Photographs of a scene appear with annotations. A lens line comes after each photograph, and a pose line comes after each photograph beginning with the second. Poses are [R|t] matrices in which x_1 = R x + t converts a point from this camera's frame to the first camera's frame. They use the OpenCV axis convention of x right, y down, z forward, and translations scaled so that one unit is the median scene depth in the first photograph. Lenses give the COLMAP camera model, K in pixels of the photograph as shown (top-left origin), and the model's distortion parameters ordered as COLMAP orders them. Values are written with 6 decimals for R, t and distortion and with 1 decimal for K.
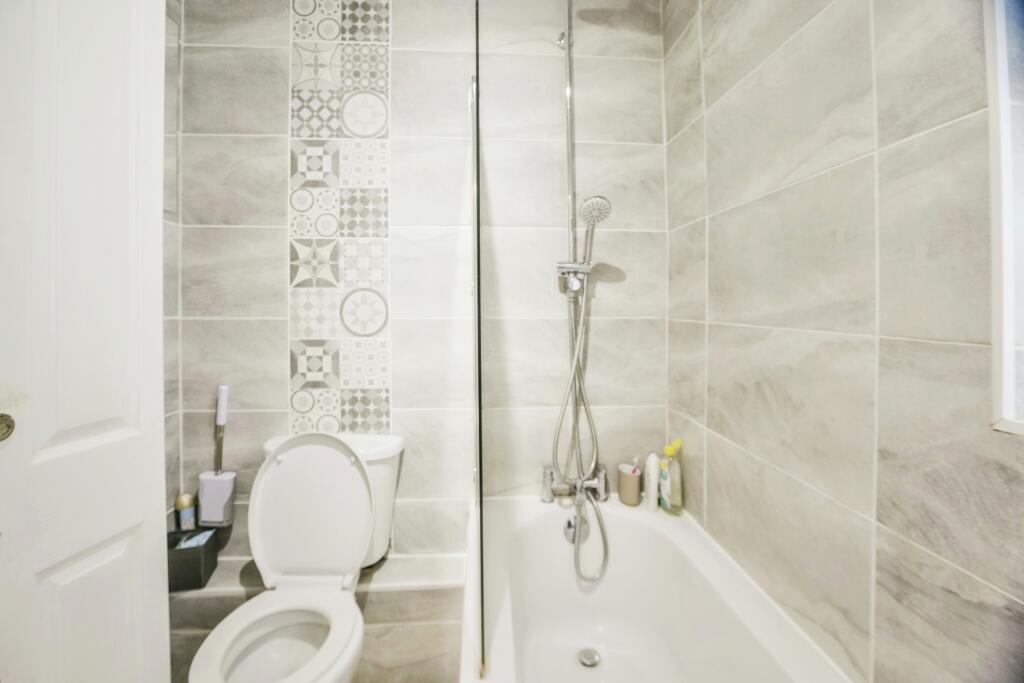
lens RADIAL K [[479.5, 0, 517.0], [0, 479.5, 294.7], [0, 0, 1]] dist [-0.062322, 0.014905]
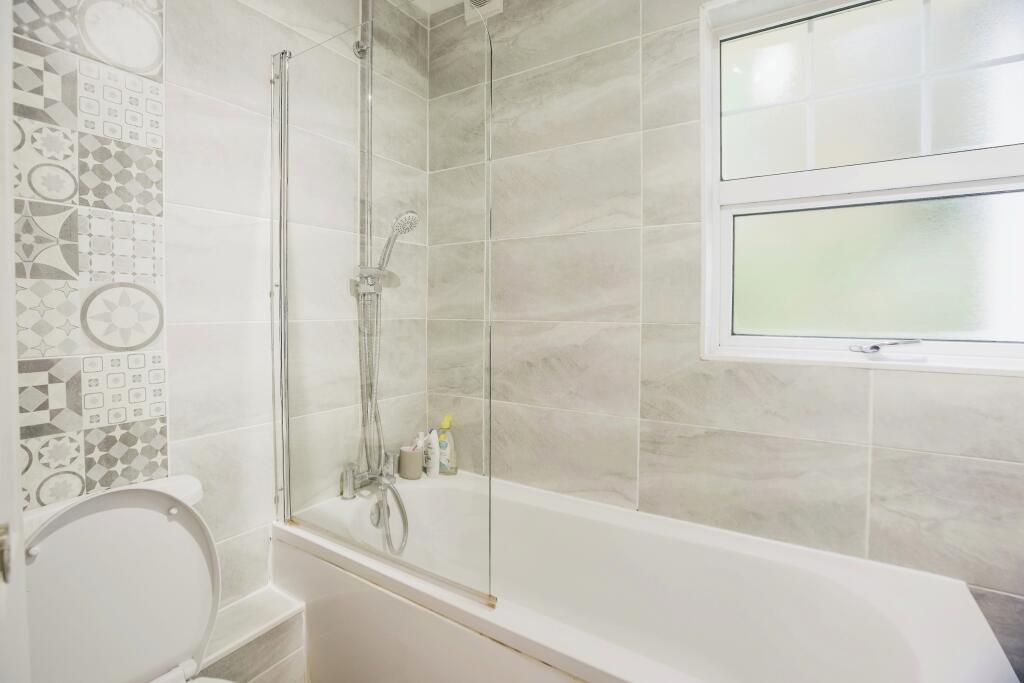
lens RADIAL K [[473.6, 0, 509.0], [0, 473.6, 313.2], [0, 0, 1]] dist [-0.061614, 0.020360]
pose [[0.594701, -0.006412, 0.803922, -0.532523], [-0.017063, 0.999642, 0.020595, 0.007657], [-0.803766, -0.025965, 0.594378, 0.127950]]
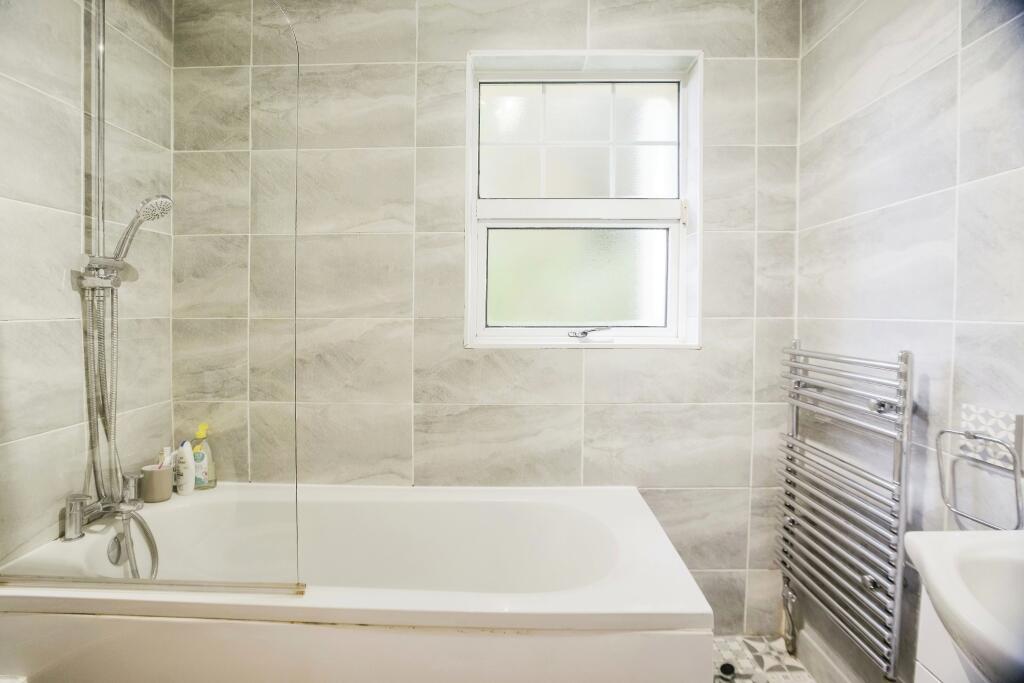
lens RADIAL K [[473.6, 0, 509.0], [0, 473.6, 313.2], [0, 0, 1]] dist [-0.061614, 0.020360]
pose [[0.086392, -0.014855, 0.996150, -0.652240], [-0.018843, 0.999686, 0.016542, 0.009306], [-0.996083, -0.020199, 0.086085, 0.170324]]
